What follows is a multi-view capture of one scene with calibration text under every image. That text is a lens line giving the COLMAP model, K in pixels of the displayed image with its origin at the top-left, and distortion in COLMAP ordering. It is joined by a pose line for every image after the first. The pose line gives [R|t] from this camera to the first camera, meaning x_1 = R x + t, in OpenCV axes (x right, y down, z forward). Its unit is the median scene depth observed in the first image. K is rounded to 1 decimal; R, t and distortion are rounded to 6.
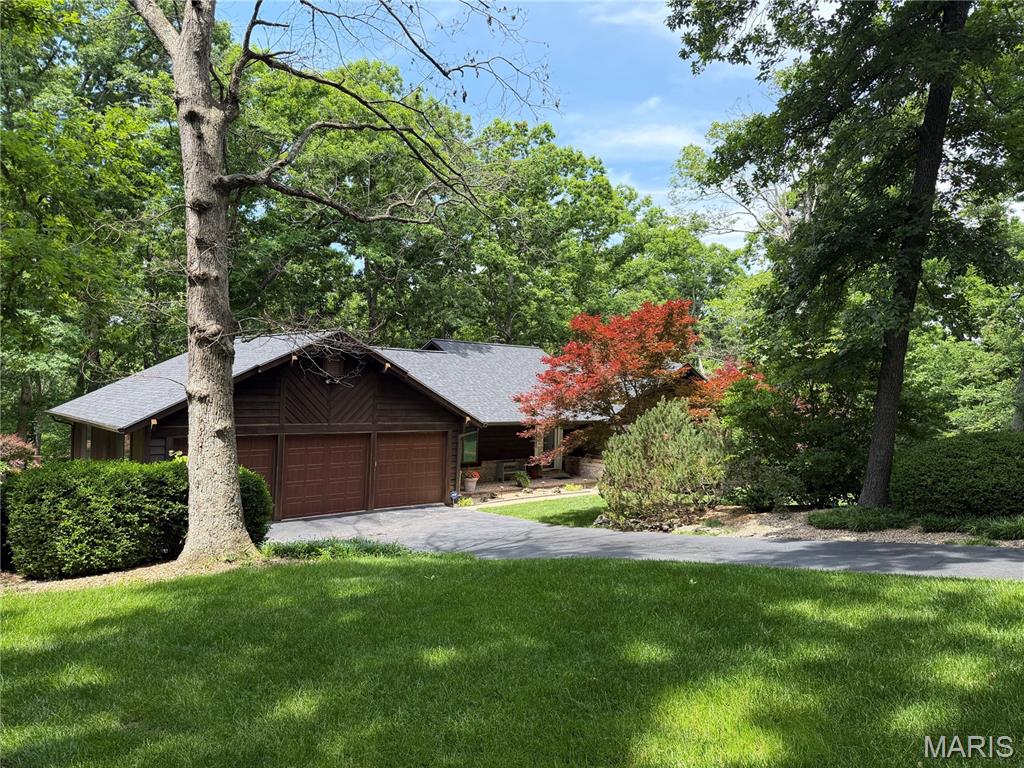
lens RADIAL K [[711.9, 0, 510.3], [0, 711.9, 383.6], [0, 0, 1]] dist [0.024610, -0.023749]
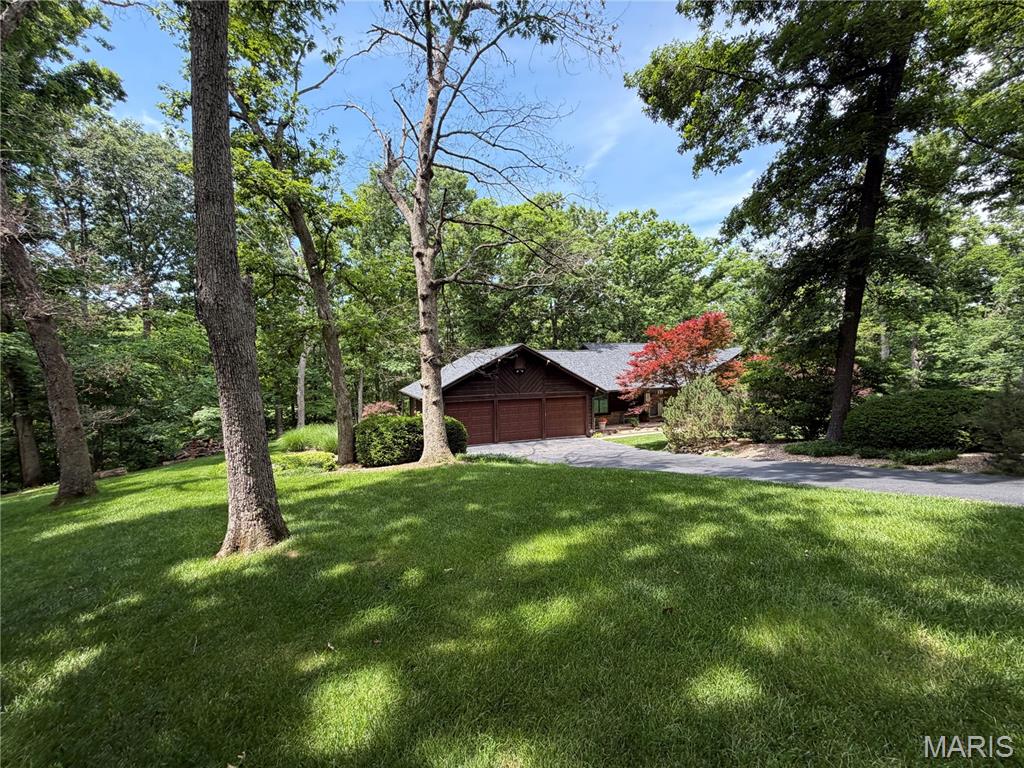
lens RADIAL K [[408.6, 0, 512.9], [0, 408.6, 378.5], [0, 0, 1]] dist [-0.011339, 0.000634]
pose [[0.936222, -0.037904, -0.349359, 0.132128], [0.048462, 0.998593, 0.021527, -0.009811], [0.348052, -0.037084, 0.936742, -0.032111]]
